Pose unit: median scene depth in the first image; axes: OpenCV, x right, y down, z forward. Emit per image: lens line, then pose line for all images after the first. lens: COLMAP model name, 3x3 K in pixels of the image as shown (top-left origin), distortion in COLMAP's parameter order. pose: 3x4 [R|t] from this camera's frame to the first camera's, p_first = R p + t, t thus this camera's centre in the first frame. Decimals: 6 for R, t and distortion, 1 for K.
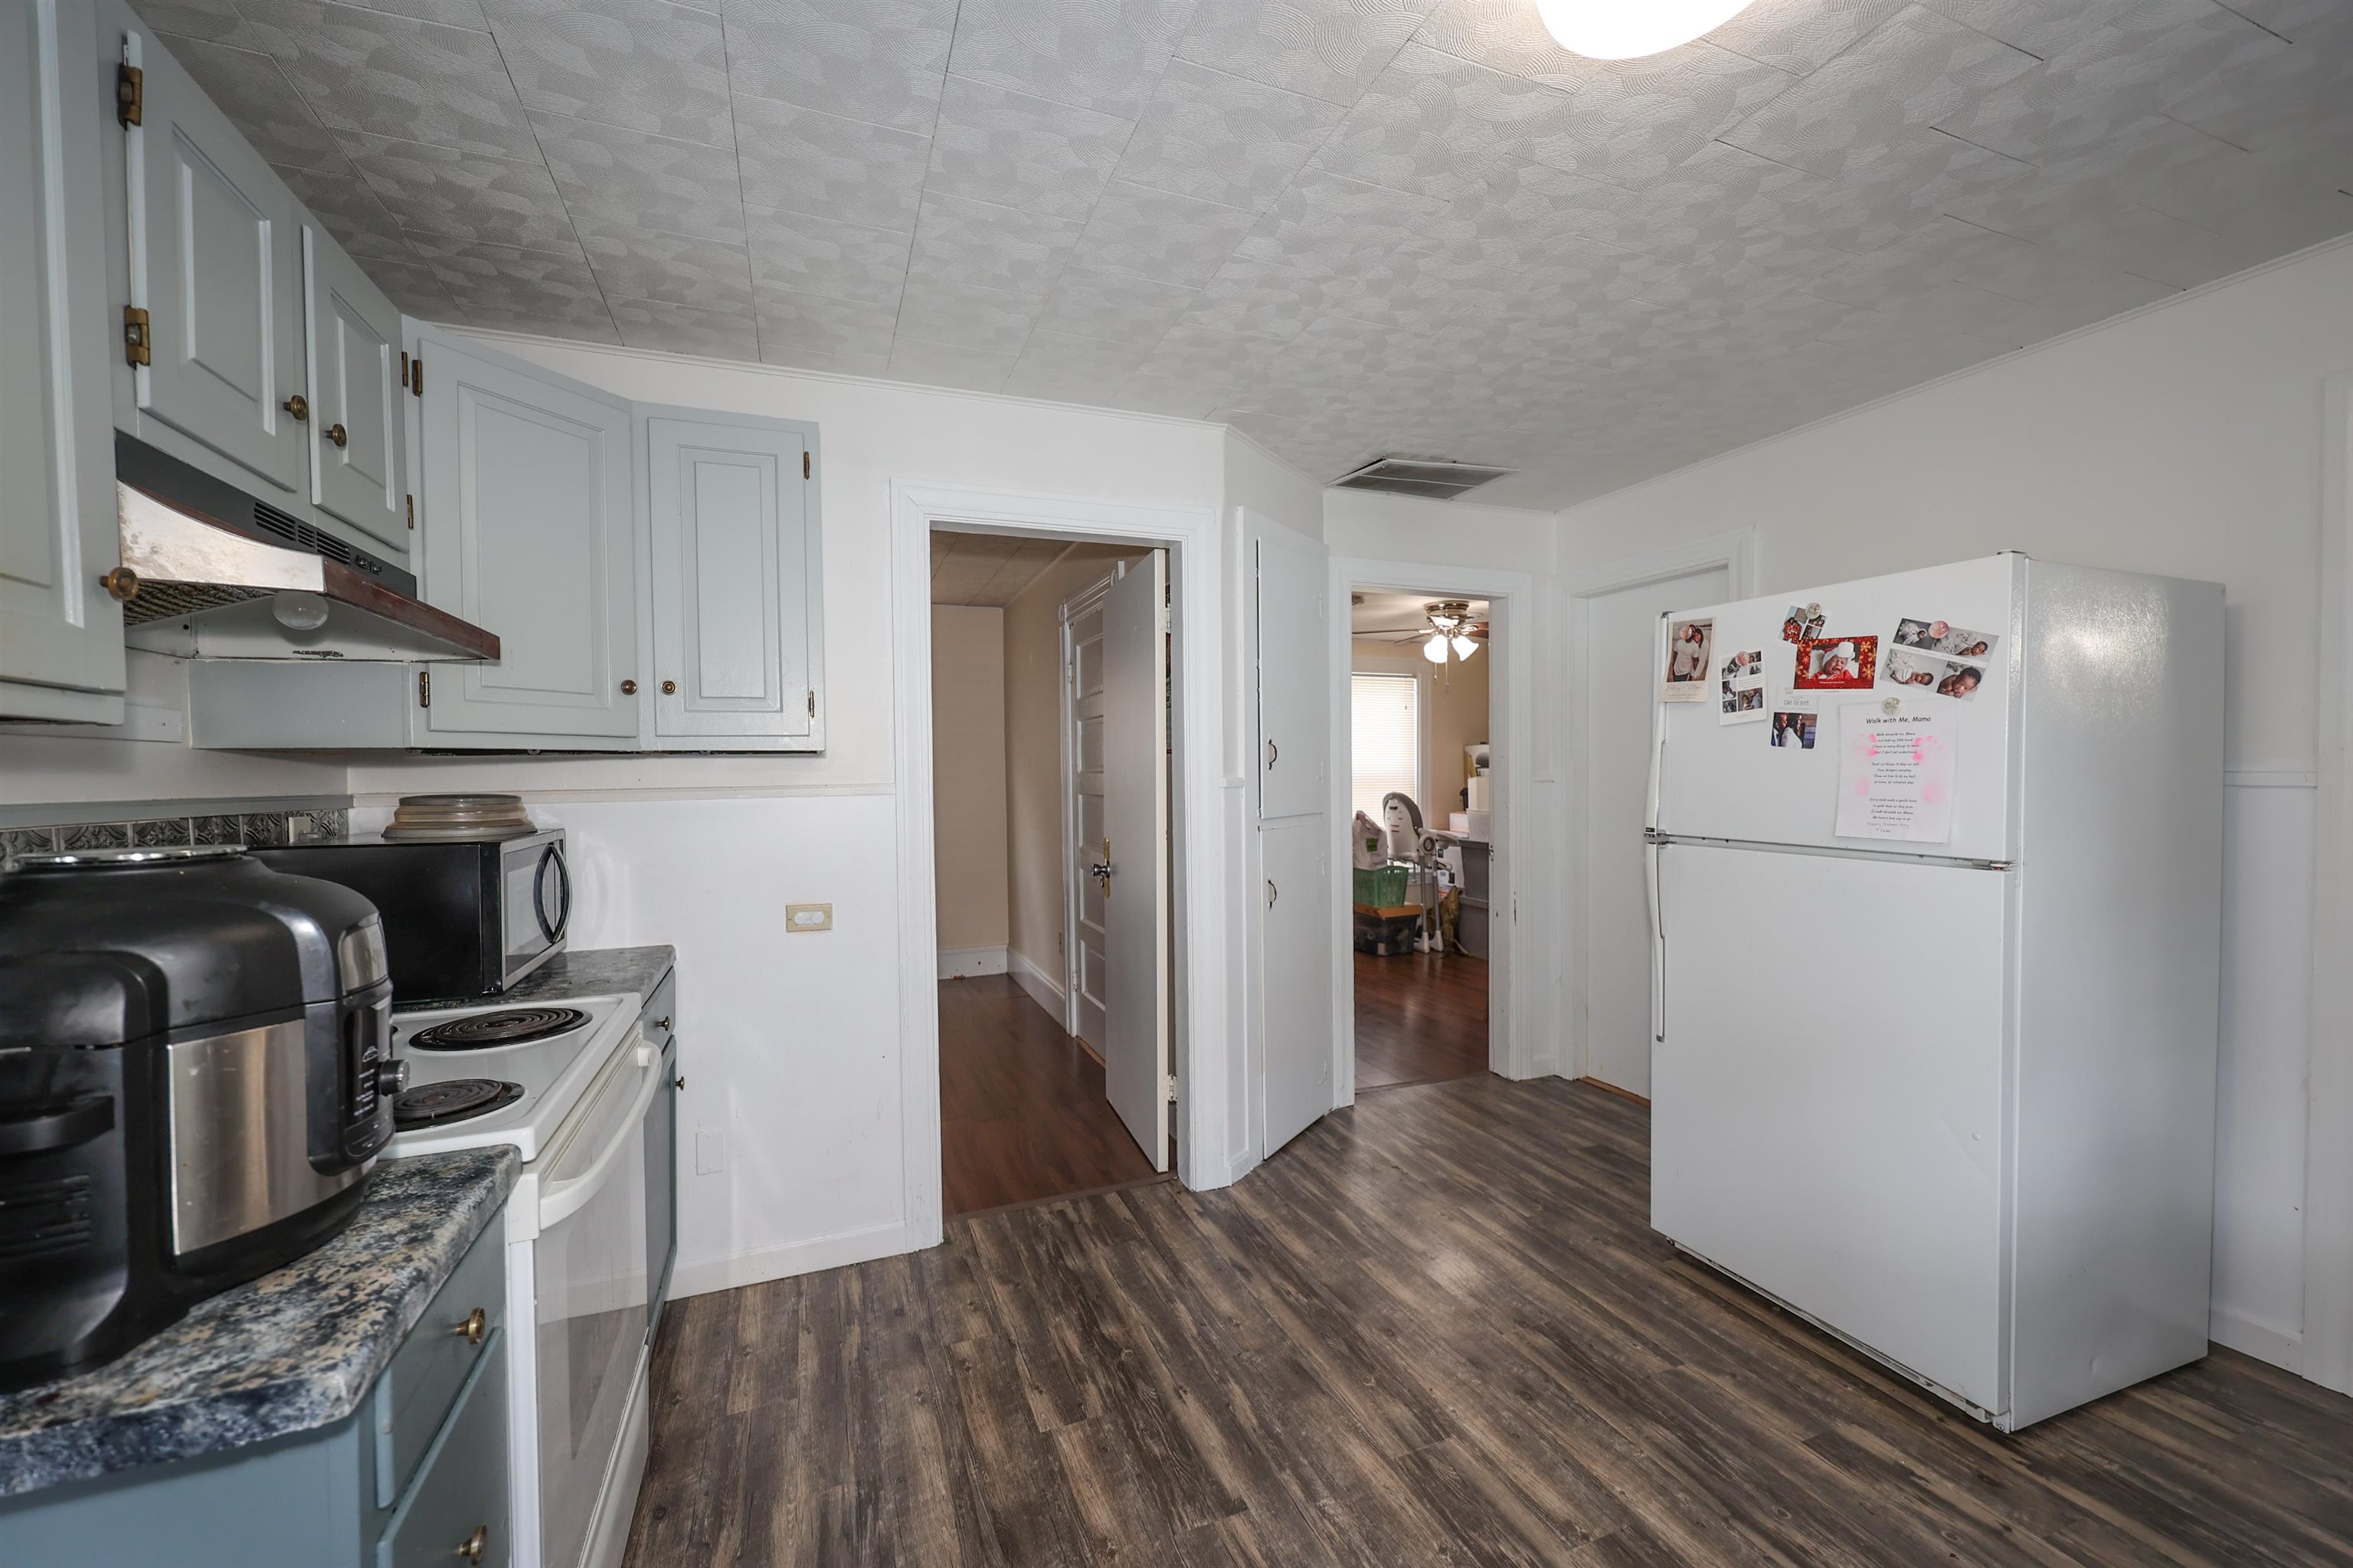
lens RADIAL K [[953.2, 0, 1191.0], [0, 953.2, 787.6], [0, 0, 1]] dist [-0.002876, -0.000777]
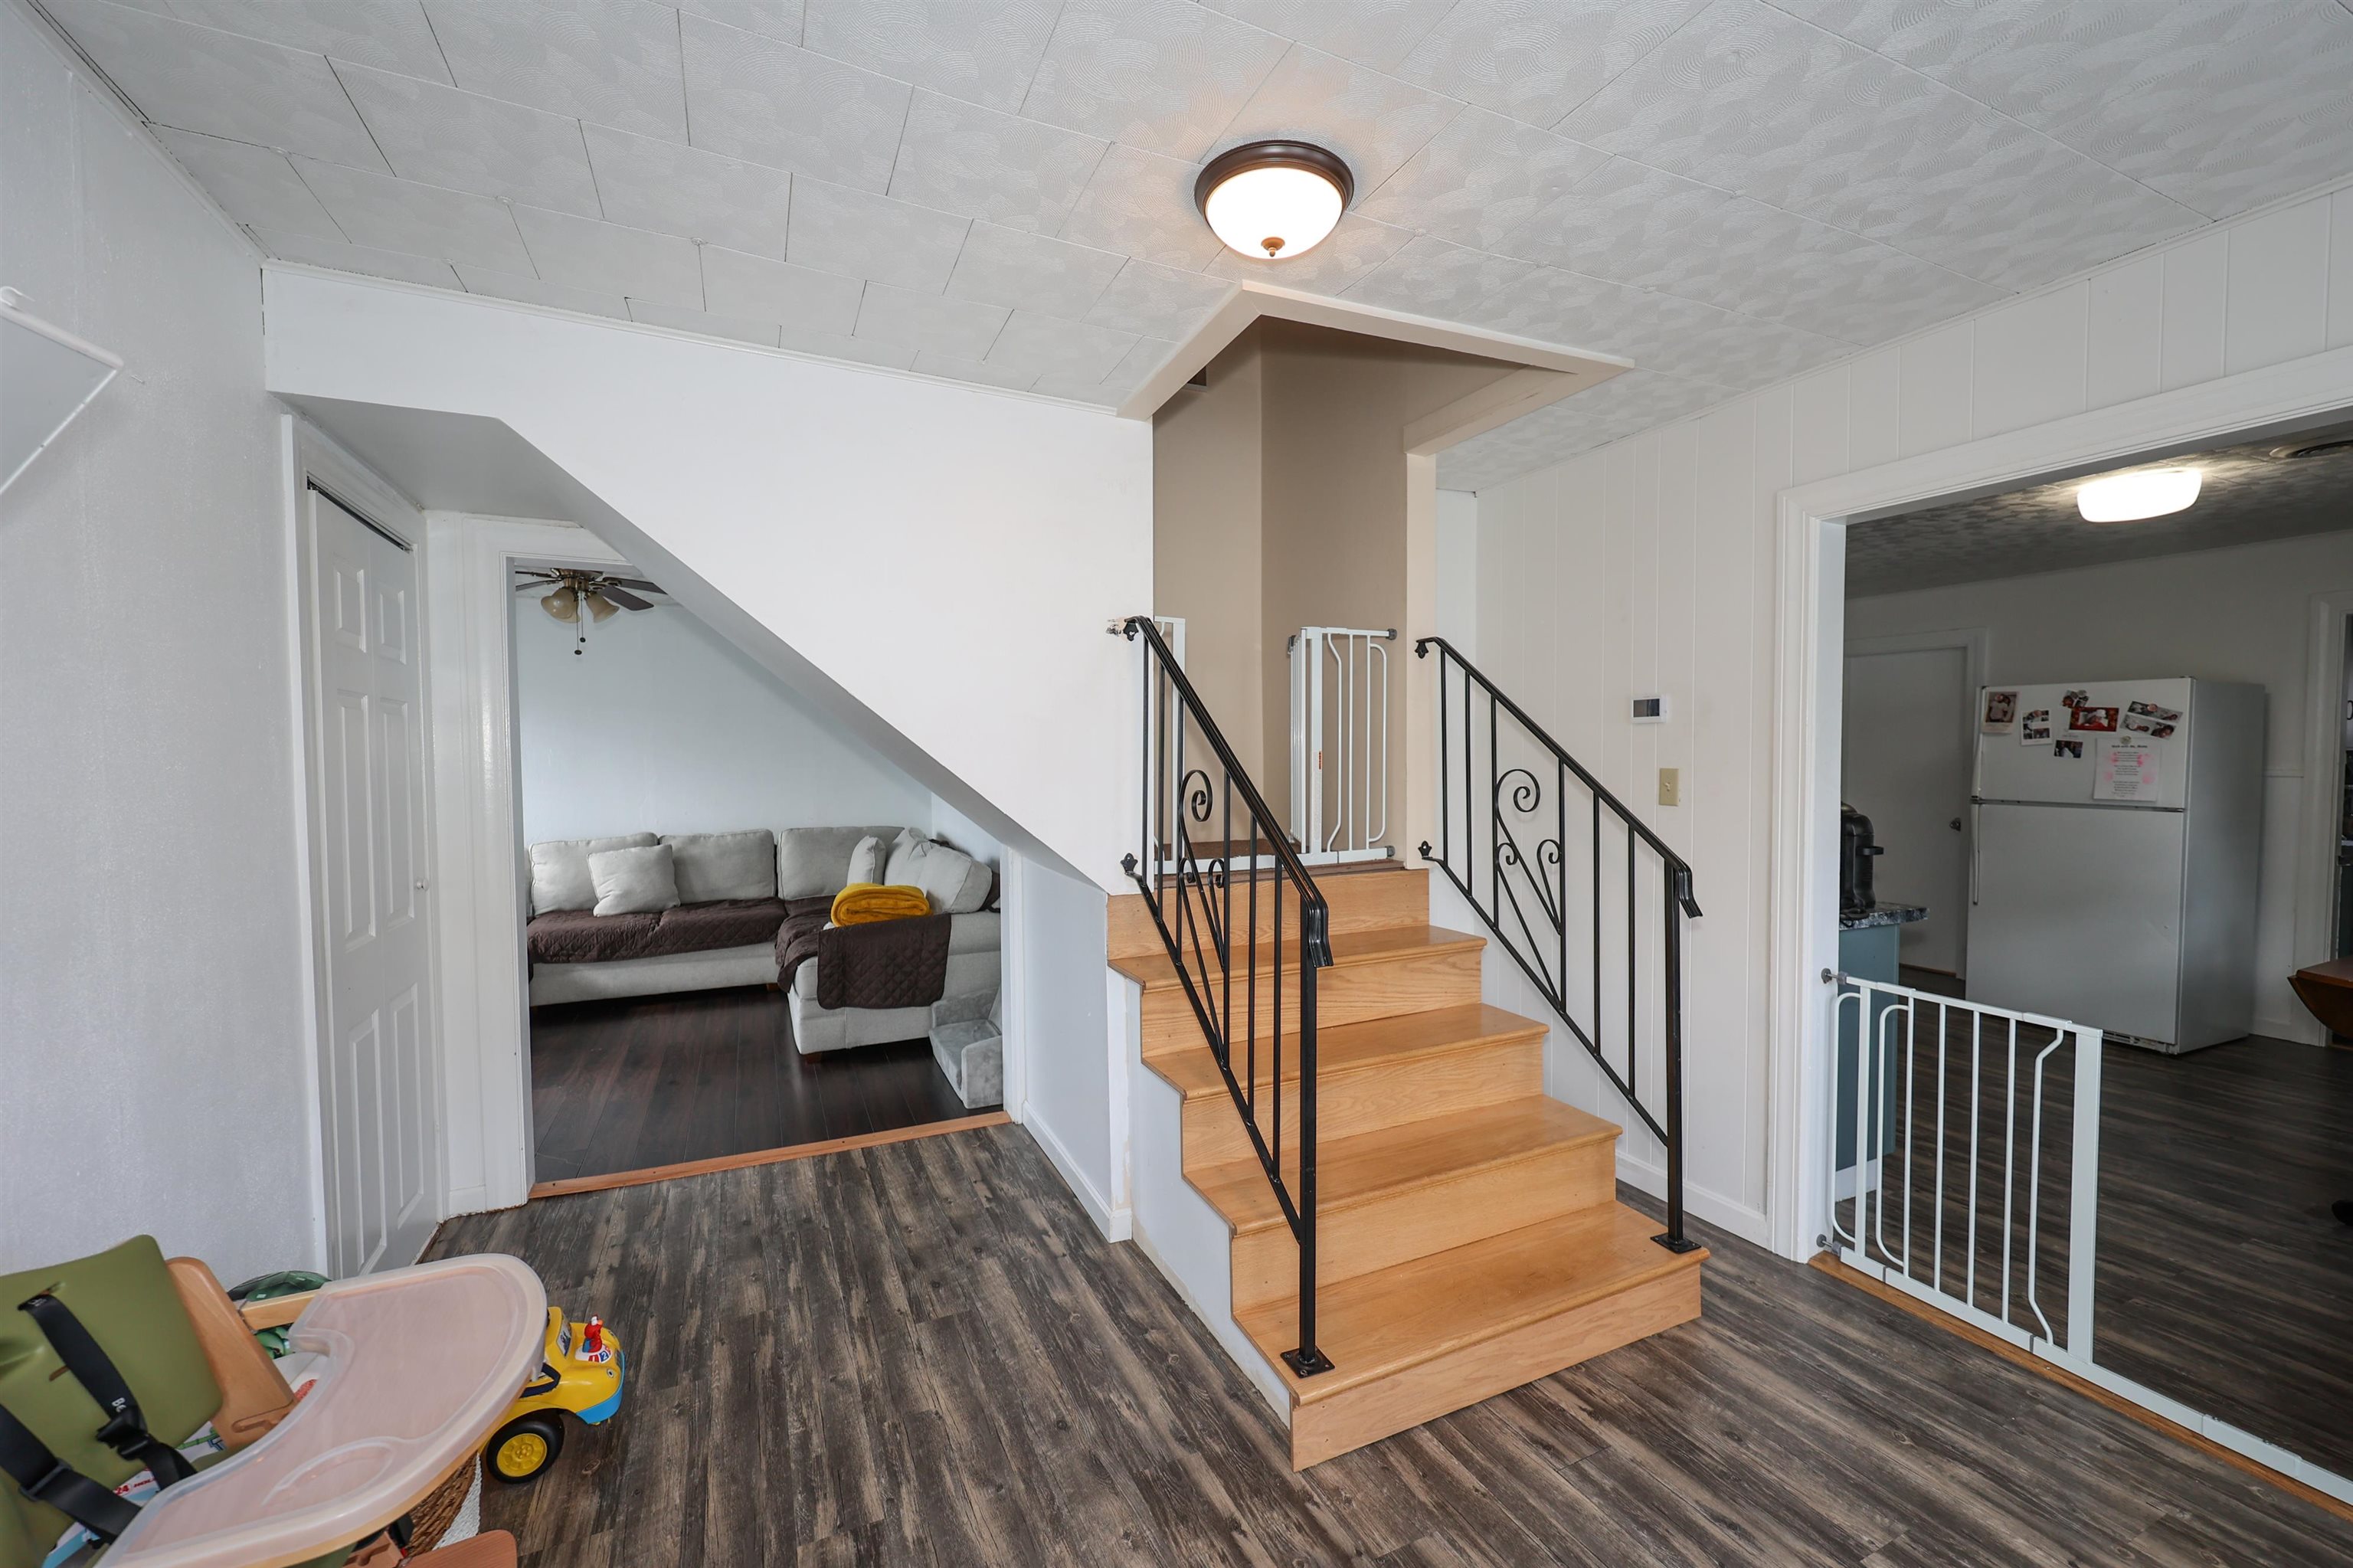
lens RADIAL K [[953.2, 0, 1191.0], [0, 953.2, 787.6], [0, 0, 1]] dist [-0.002876, -0.000777]
pose [[0.998269, 0.002129, 0.058781, -1.460965], [-0.003299, 0.999798, 0.019810, -0.010425], [-0.058727, -0.019970, 0.998074, -1.011071]]
